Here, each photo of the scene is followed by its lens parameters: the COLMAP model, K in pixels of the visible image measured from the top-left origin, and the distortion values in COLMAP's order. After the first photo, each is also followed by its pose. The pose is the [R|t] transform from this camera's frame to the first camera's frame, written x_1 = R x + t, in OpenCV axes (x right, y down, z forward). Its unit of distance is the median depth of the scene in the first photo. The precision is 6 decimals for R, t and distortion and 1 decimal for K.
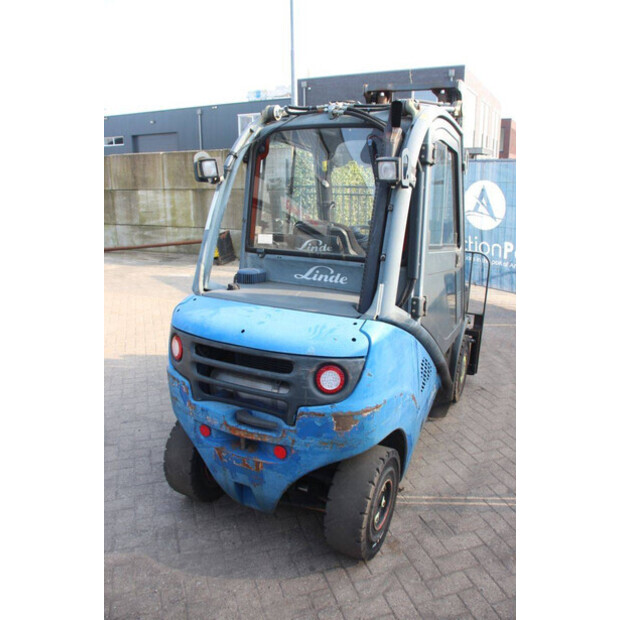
lens RADIAL K [[508.1, 0, 310.2], [0, 508.1, 310.2], [0, 0, 1]] dist [-0.156608, 0.122464]
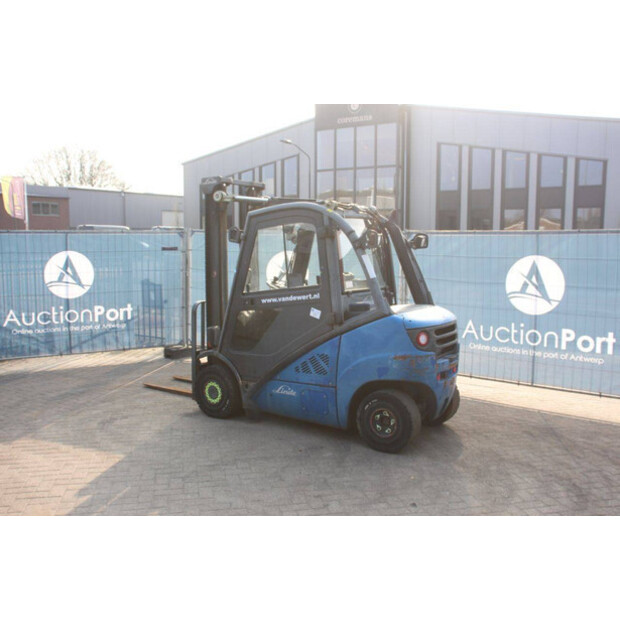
lens RADIAL K [[612.7, 0, 312.4], [0, 612.7, 310.2], [0, 0, 1]] dist [-0.066611, 0.000000]
pose [[0.108368, -0.104876, 0.988563, -2.446609], [0.264362, 0.961653, 0.073041, -0.286895], [-0.958316, 0.253424, 0.131938, 1.070038]]
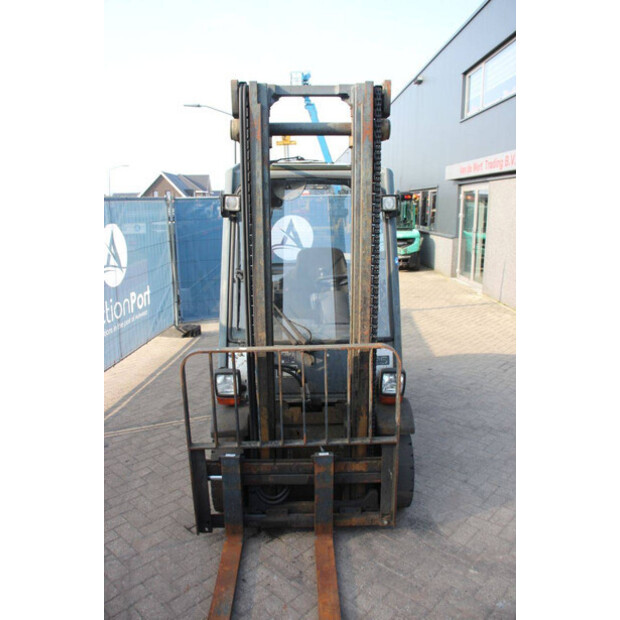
lens RADIAL K [[508.1, 0, 310.8], [0, 508.1, 312.4], [0, 0, 1]] dist [-0.156608, 0.122464]
pose [[-0.878652, 0.099092, -0.467067, 0.881447], [-0.131290, 0.890375, 0.435885, -0.771145], [0.459057, 0.444313, -0.769320, 2.650893]]
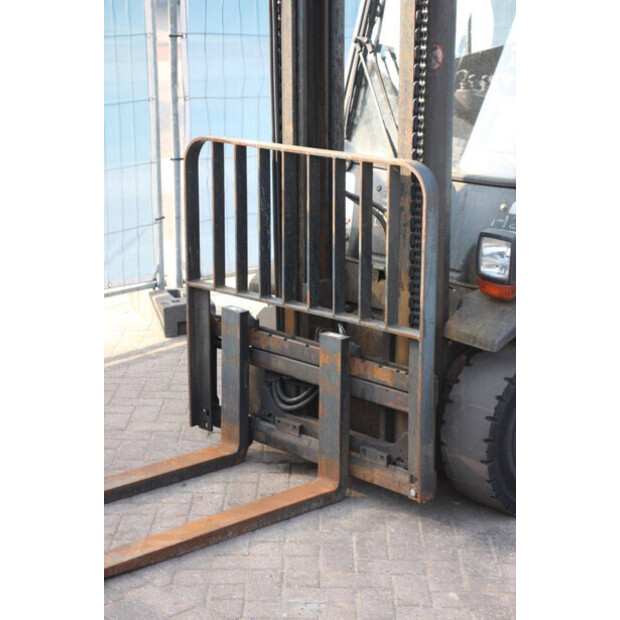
lens RADIAL K [[1471.6, 0, 311.8], [0, 1471.6, 306.8], [0, 0, 1]] dist [0.431445, 0.000000]
pose [[-0.944998, -0.094079, 0.313253, -0.248404], [0.071679, 0.874887, 0.478993, -1.014765], [-0.319124, 0.475101, -0.820024, 3.604397]]
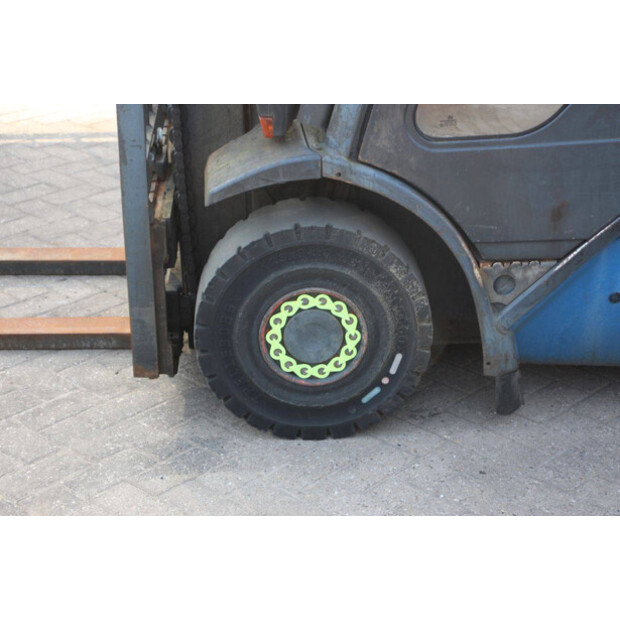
lens RADIAL K [[1384.2, 0, 309.4], [0, 1384.2, 310.3], [0, 0, 1]] dist [0.256069, 0.000000]
pose [[-0.483764, -0.372603, 0.791921, -0.970481], [0.233412, 0.817147, 0.527057, -0.592474], [-0.843499, 0.439815, -0.308337, 2.323043]]
